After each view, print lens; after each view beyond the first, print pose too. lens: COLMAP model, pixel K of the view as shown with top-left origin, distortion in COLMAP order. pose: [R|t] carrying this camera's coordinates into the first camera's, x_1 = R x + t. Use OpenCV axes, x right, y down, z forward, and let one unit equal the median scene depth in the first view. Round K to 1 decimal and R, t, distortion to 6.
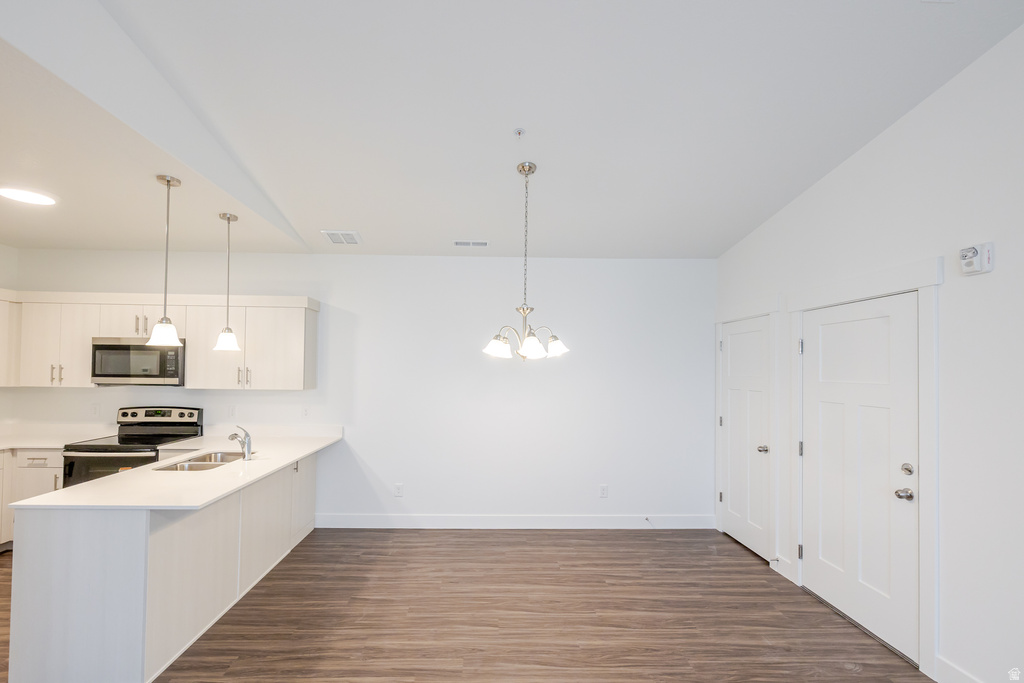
lens RADIAL K [[458.3, 0, 504.7], [0, 458.3, 347.8], [0, 0, 1]] dist [-0.000584, -0.000340]
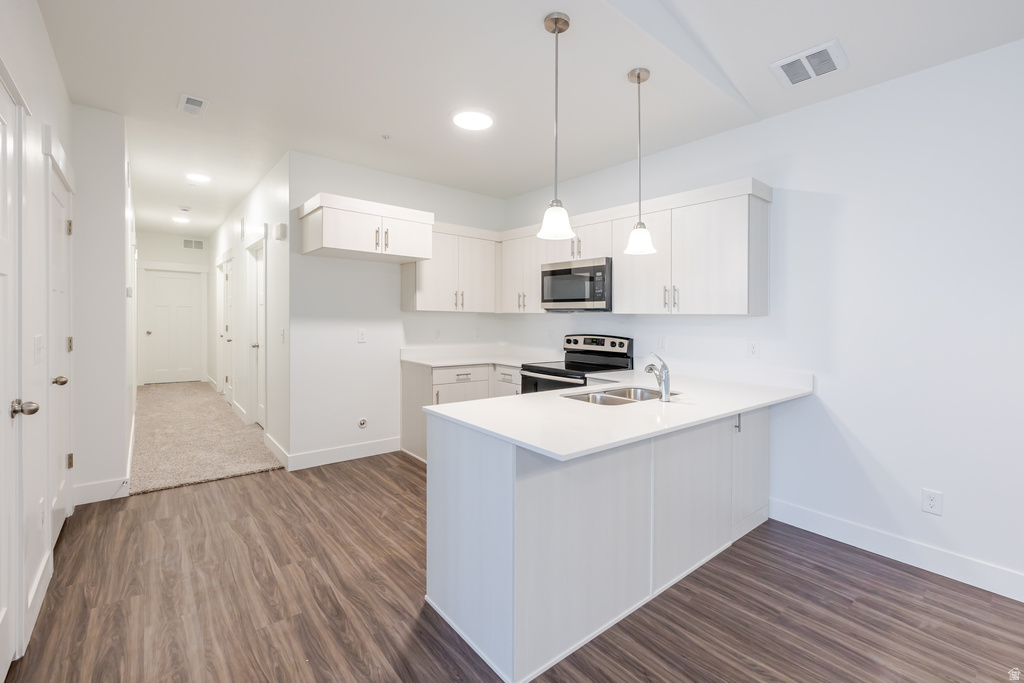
lens RADIAL K [[446.7, 0, 519.0], [0, 446.7, 317.9], [0, 0, 1]] dist [-0.000104, 0.000526]
pose [[0.614569, -0.002626, -0.788859, -0.126555], [0.024221, 0.999586, 0.015542, 0.081433], [0.788491, -0.028659, 0.614378, 0.329259]]
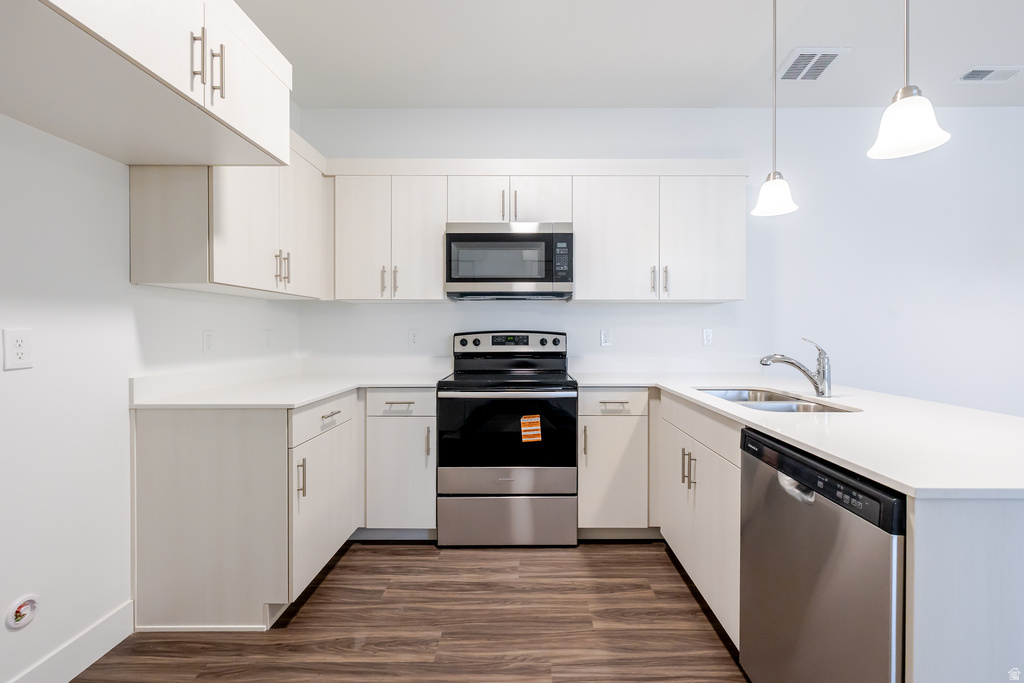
lens RADIAL K [[440.6, 0, 524.9], [0, 440.6, 325.4], [0, 0, 1]] dist [0.001926, 0.000107]
pose [[0.999145, -0.015518, -0.038328, -0.761181], [0.016591, 0.999475, 0.027838, 0.110251], [0.037875, -0.028450, 0.998877, 0.358635]]
